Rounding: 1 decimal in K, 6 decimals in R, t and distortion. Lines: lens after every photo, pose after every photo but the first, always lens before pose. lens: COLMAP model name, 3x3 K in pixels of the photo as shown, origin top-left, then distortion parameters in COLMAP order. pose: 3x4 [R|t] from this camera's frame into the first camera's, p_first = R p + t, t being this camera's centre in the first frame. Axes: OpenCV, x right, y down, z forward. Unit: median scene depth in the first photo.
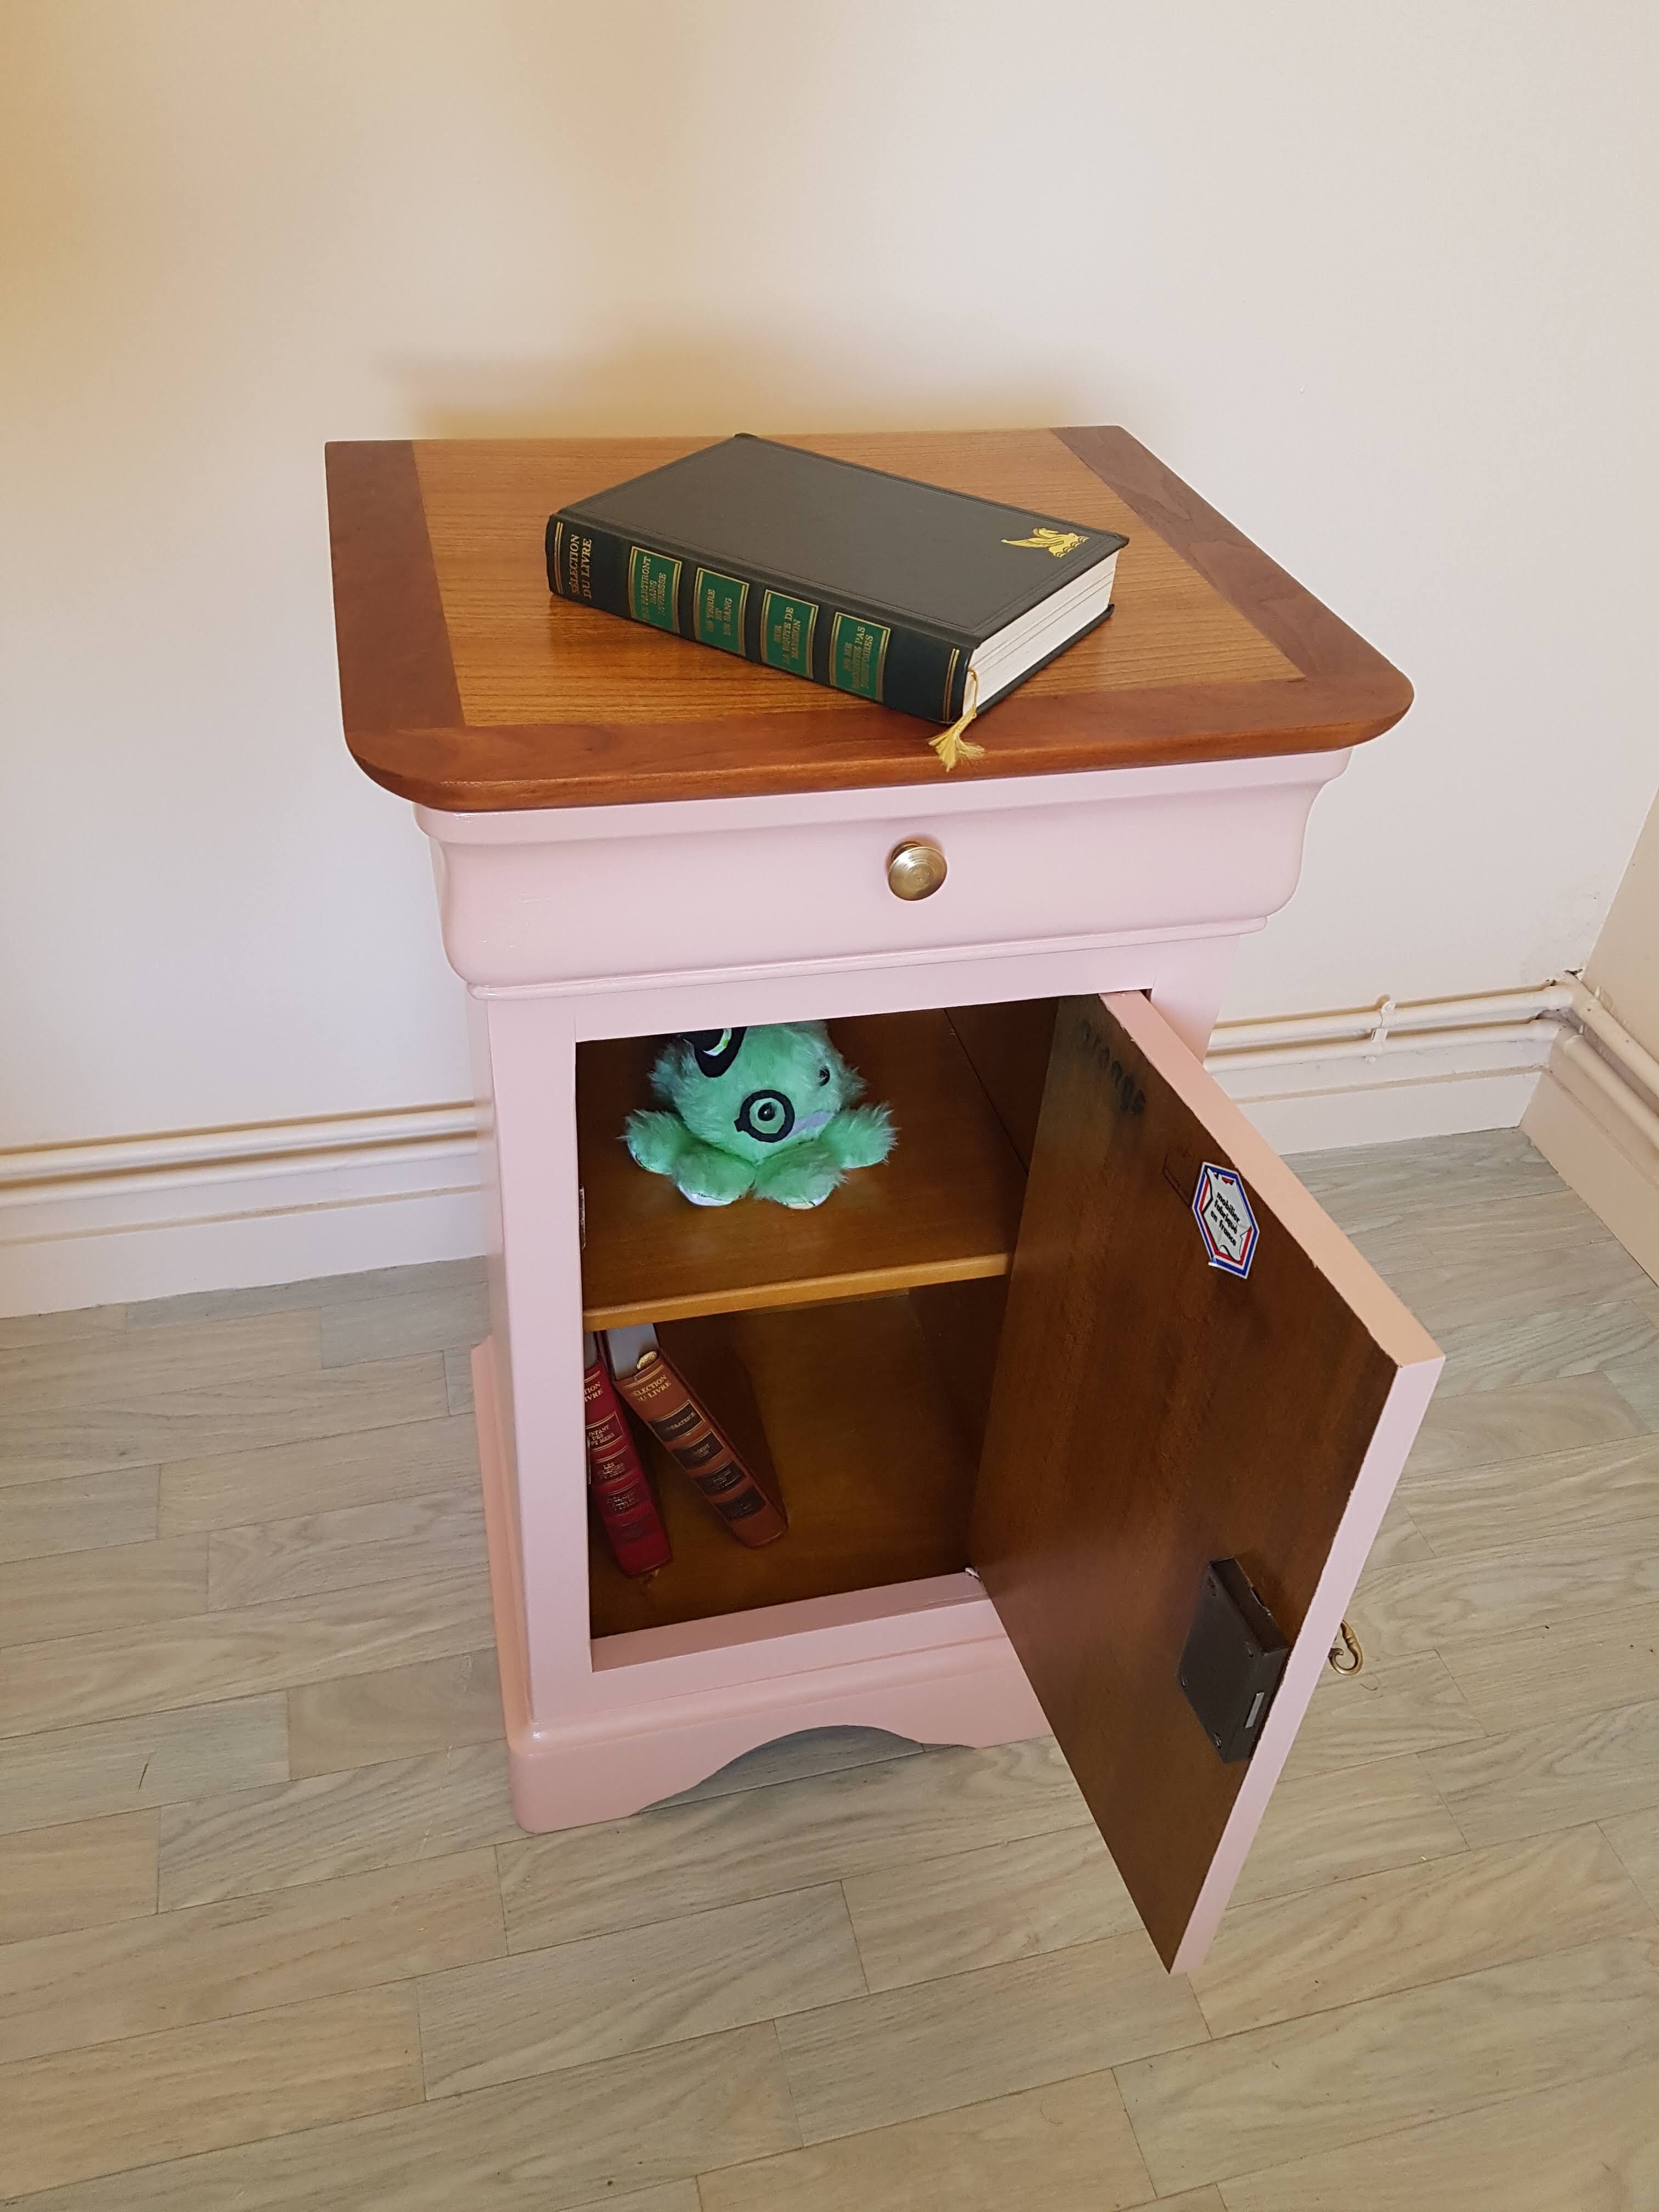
lens RADIAL K [[1742.2, 0, 797.5], [0, 1742.2, 1055.8], [0, 0, 1]] dist [0.037607, -0.074542]
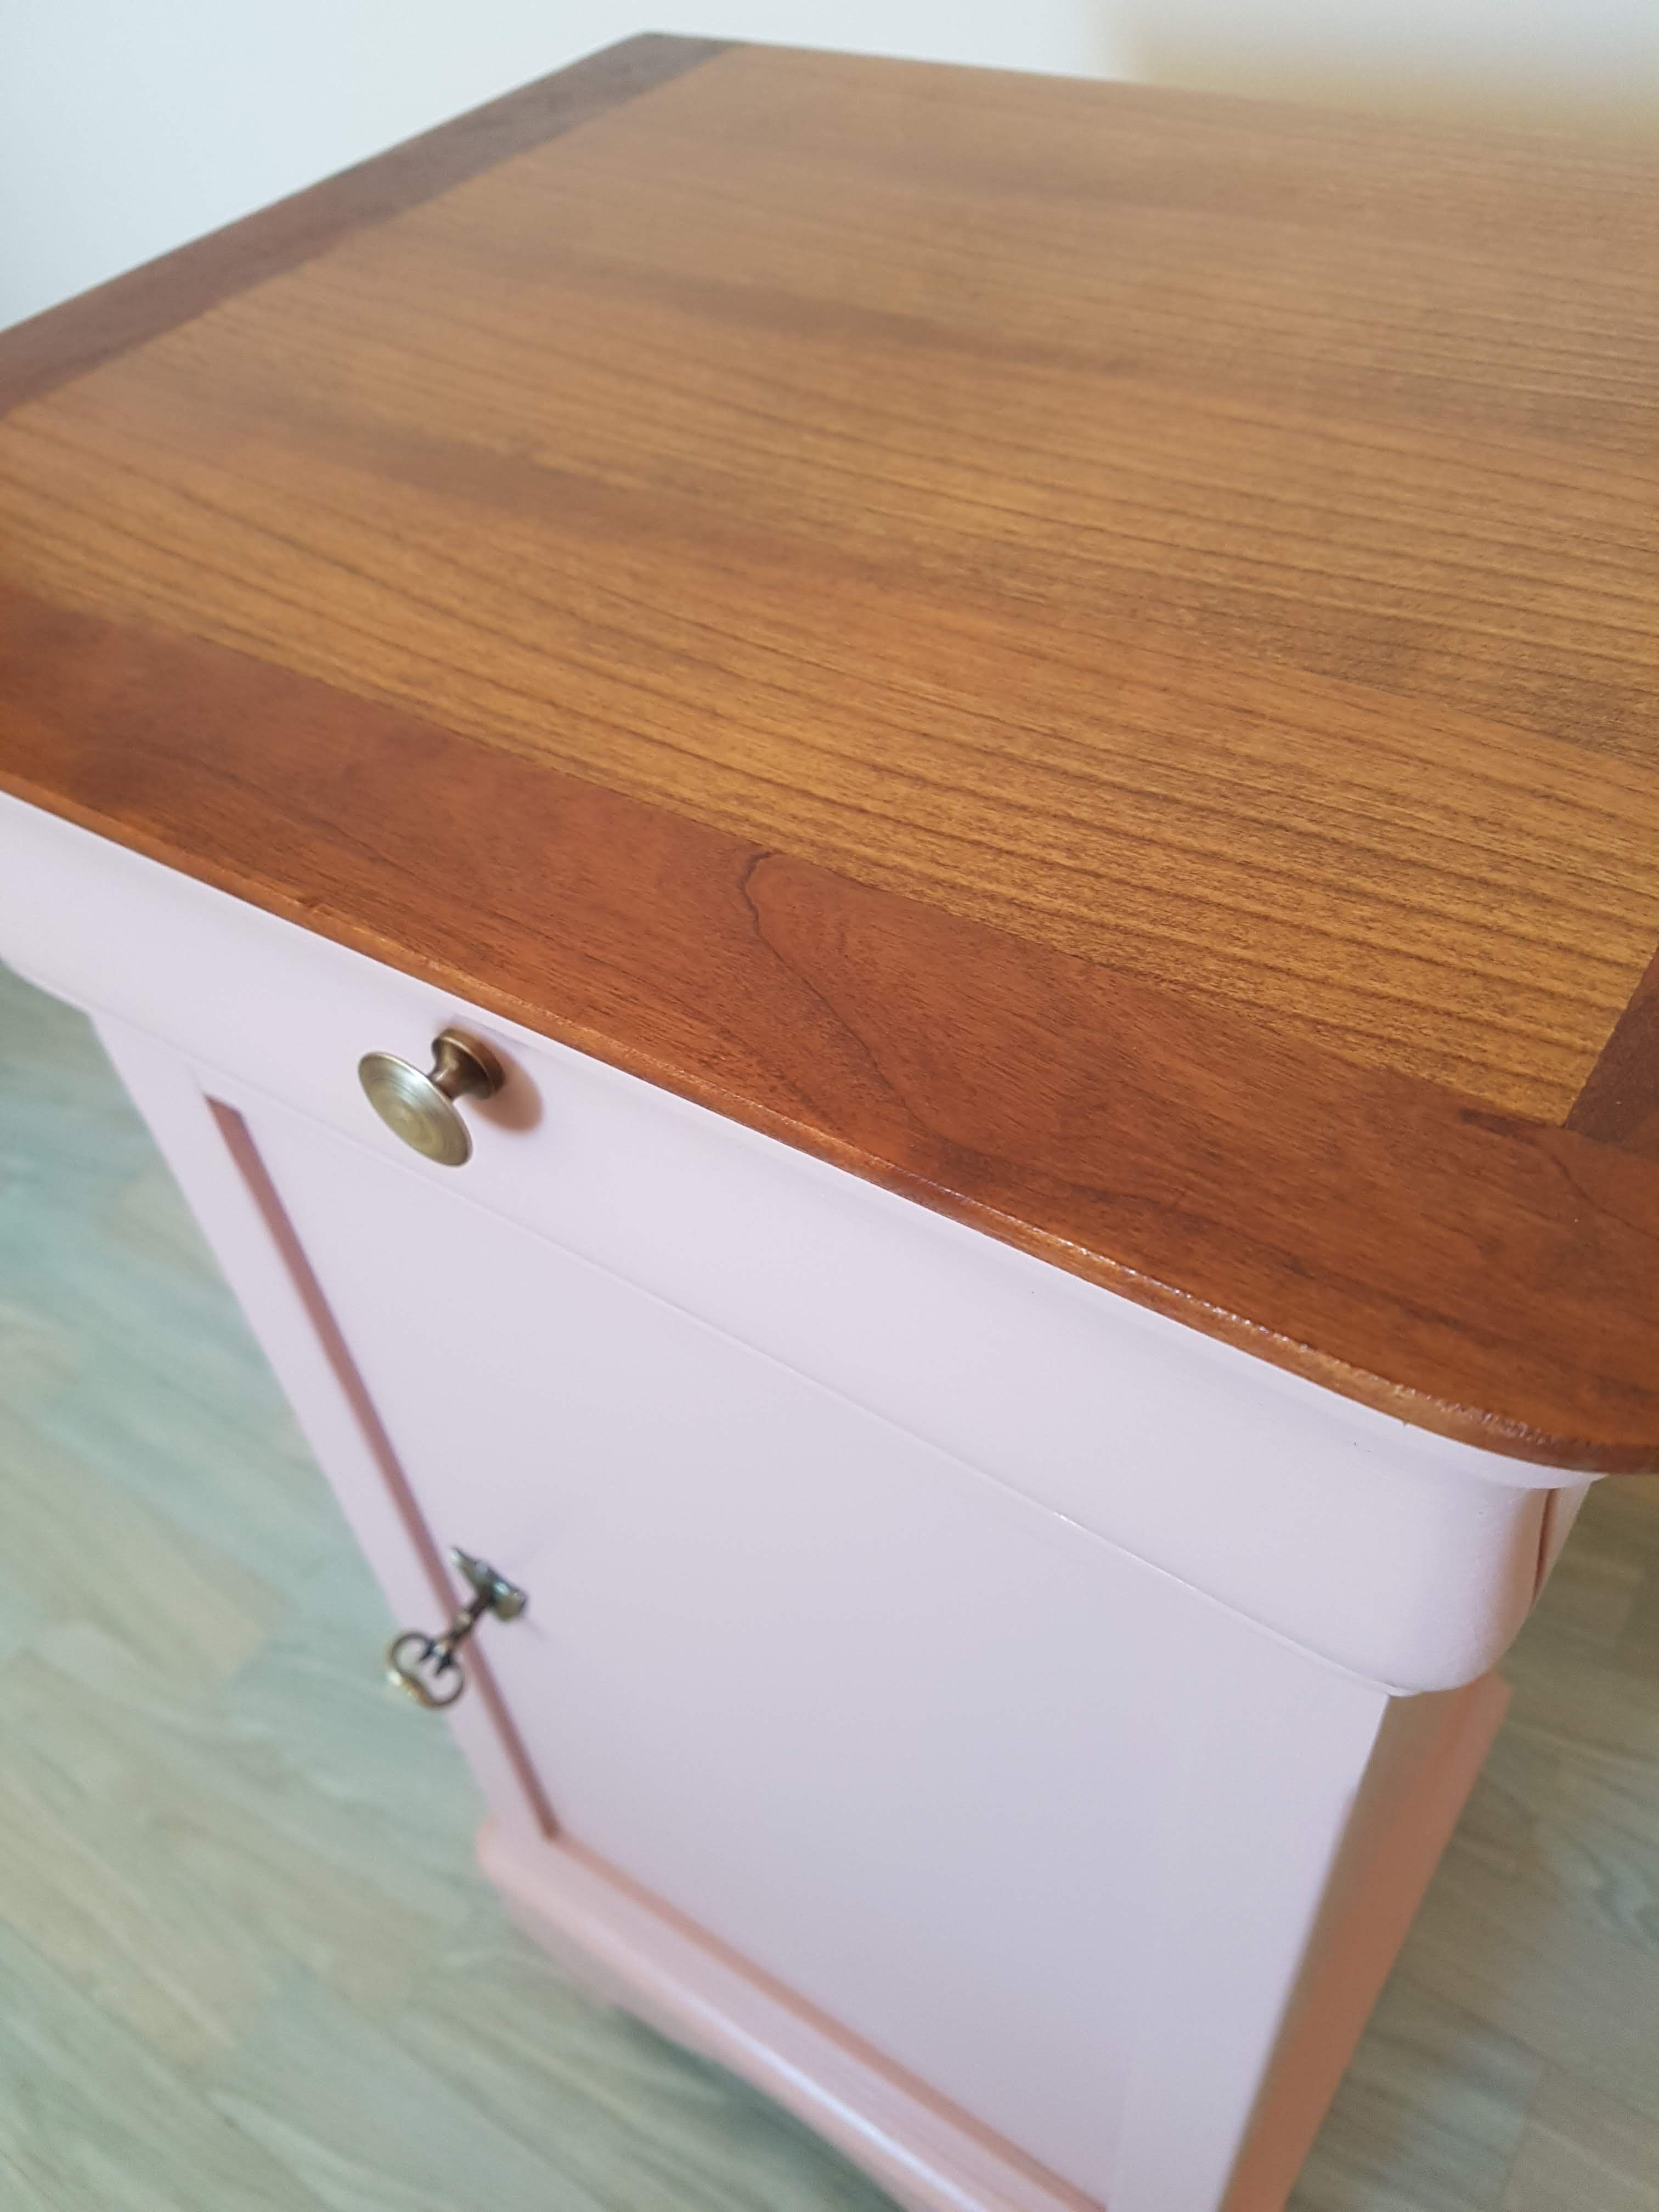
lens RADIAL K [[1742.2, 0, 823.9], [0, 1742.2, 1107.6], [0, 0, 1]] dist [0.037607, -0.074542]
pose [[0.656779, 0.453215, -0.602693, 0.257129], [-0.351098, 0.891110, 0.287494, -0.174840], [0.667362, 0.022784, 0.744385, 0.492538]]
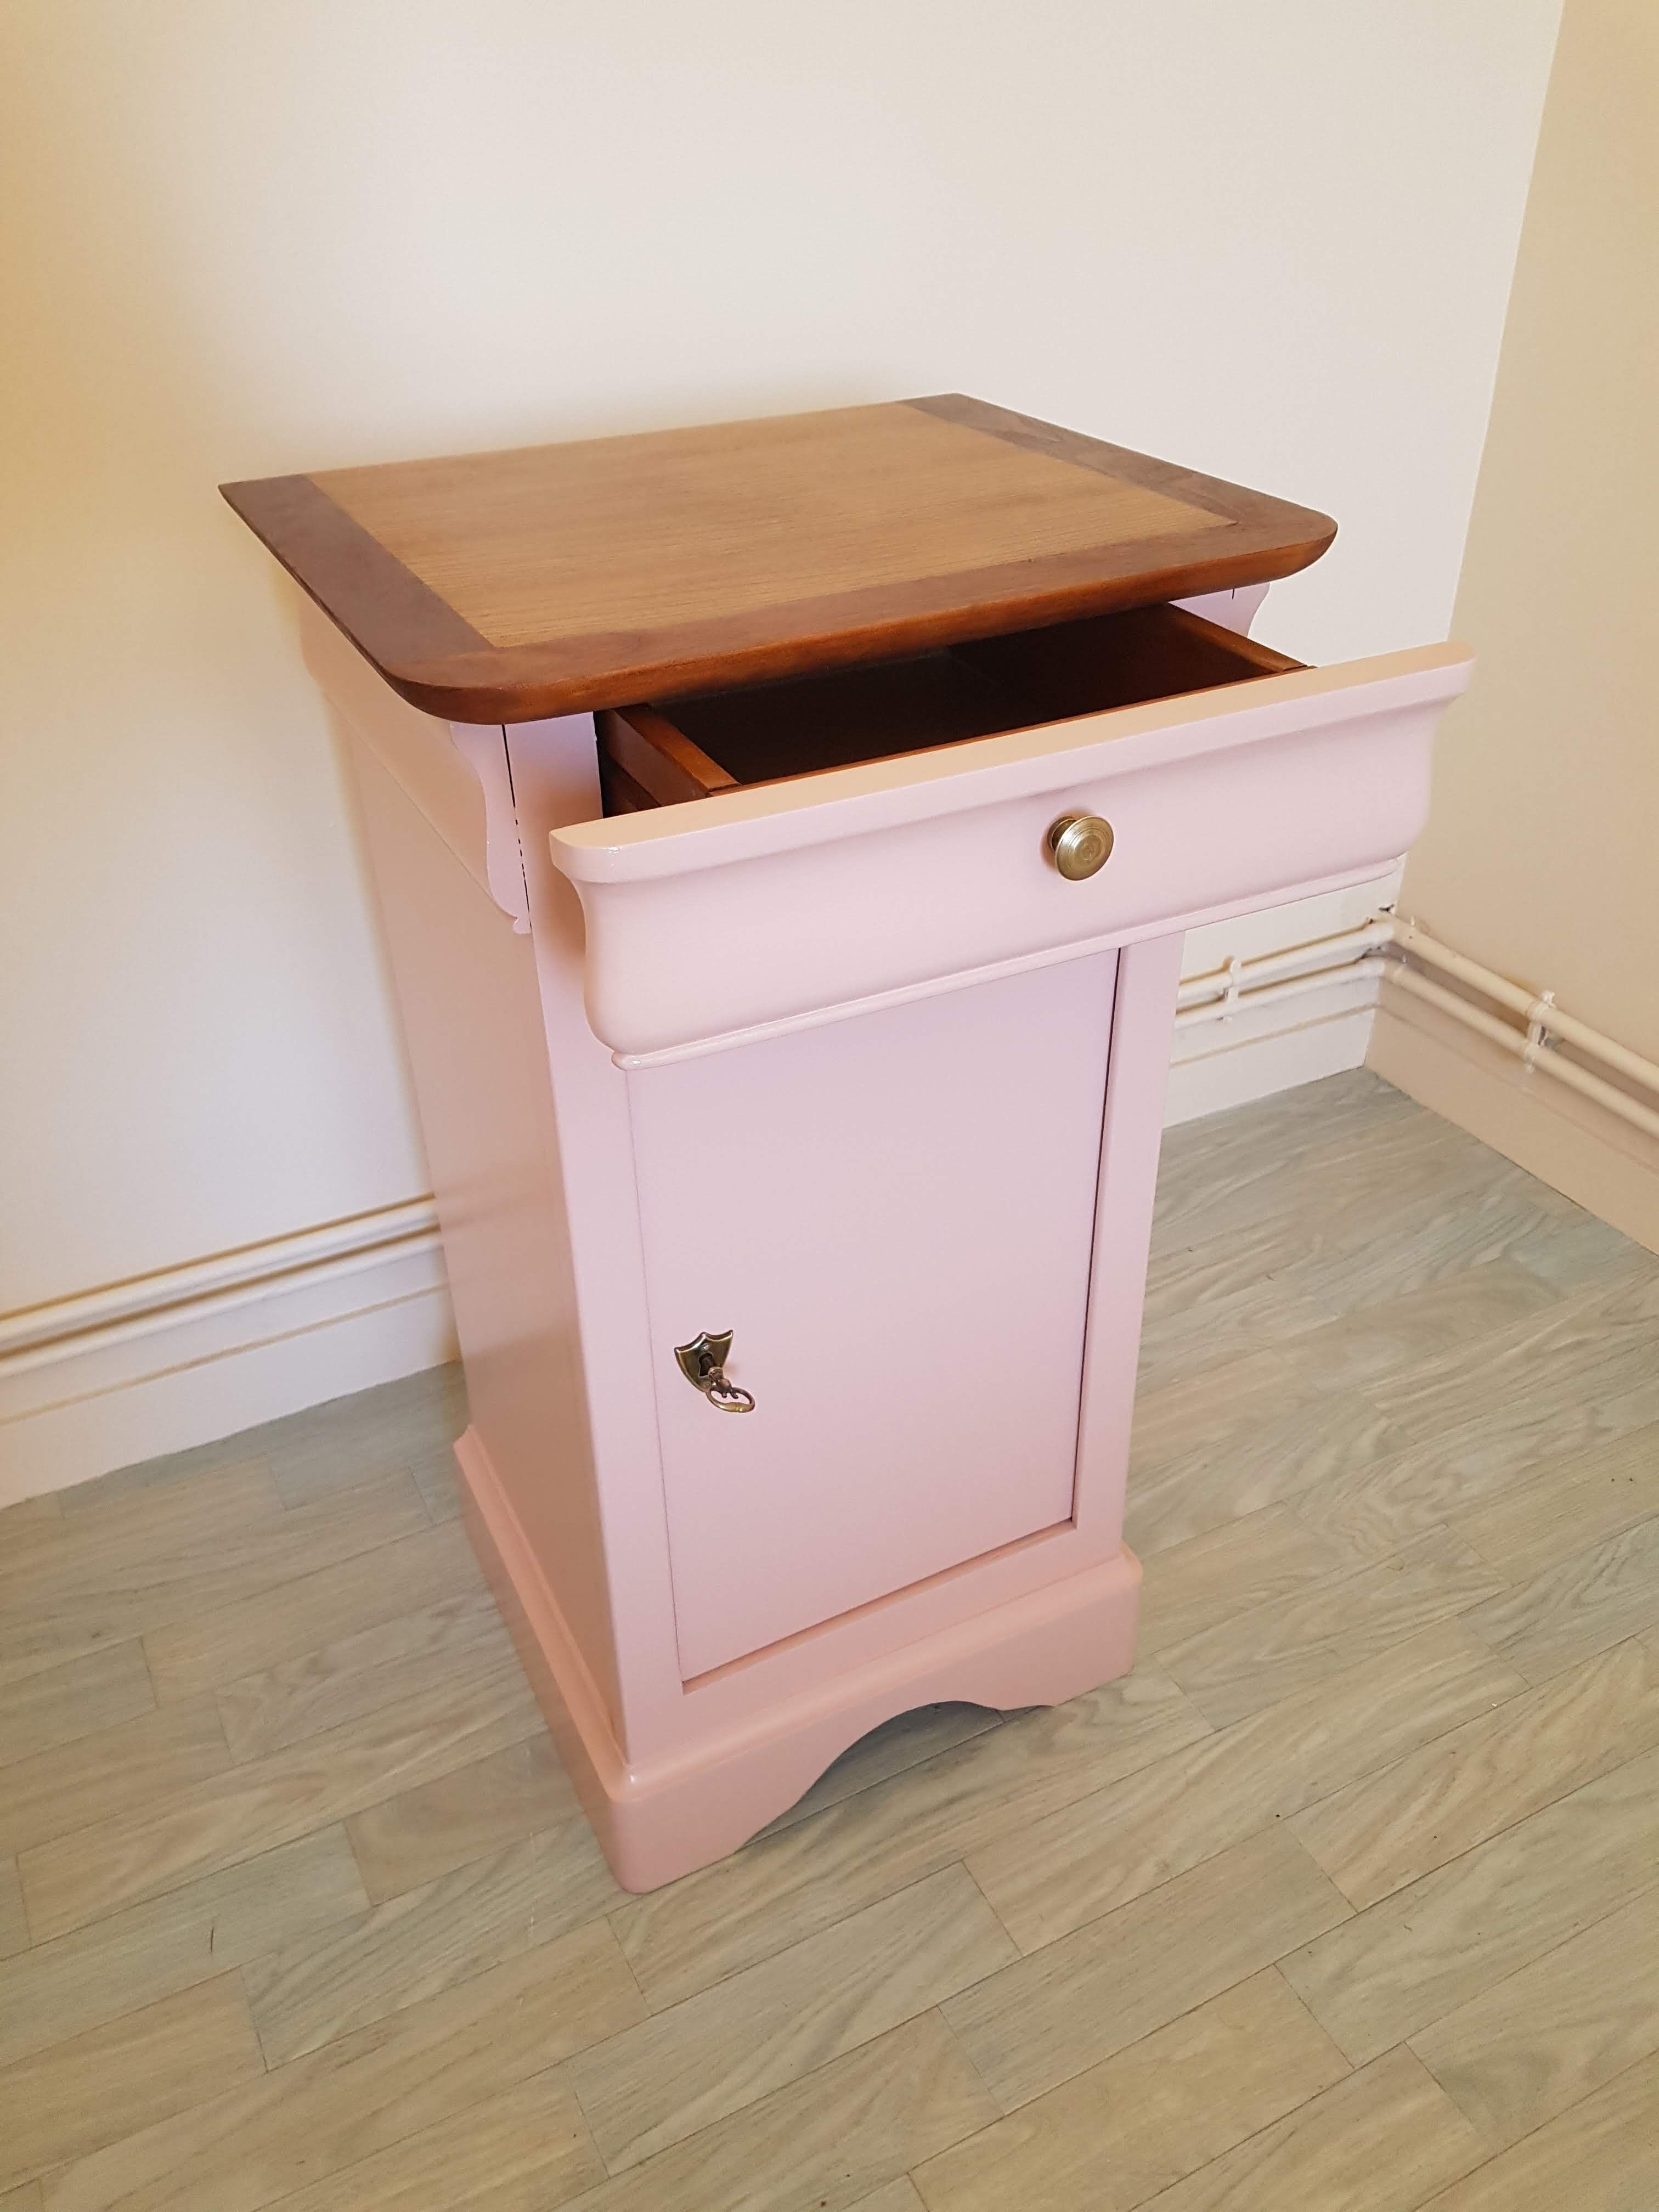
lens RADIAL K [[1742.2, 0, 798.0], [0, 1742.2, 1109.3], [0, 0, 1]] dist [0.037607, -0.074542]
pose [[0.971353, -0.185108, 0.149022, -0.132621], [0.195870, 0.978732, -0.060983, 0.100591], [-0.134564, 0.088425, 0.986952, 0.005960]]
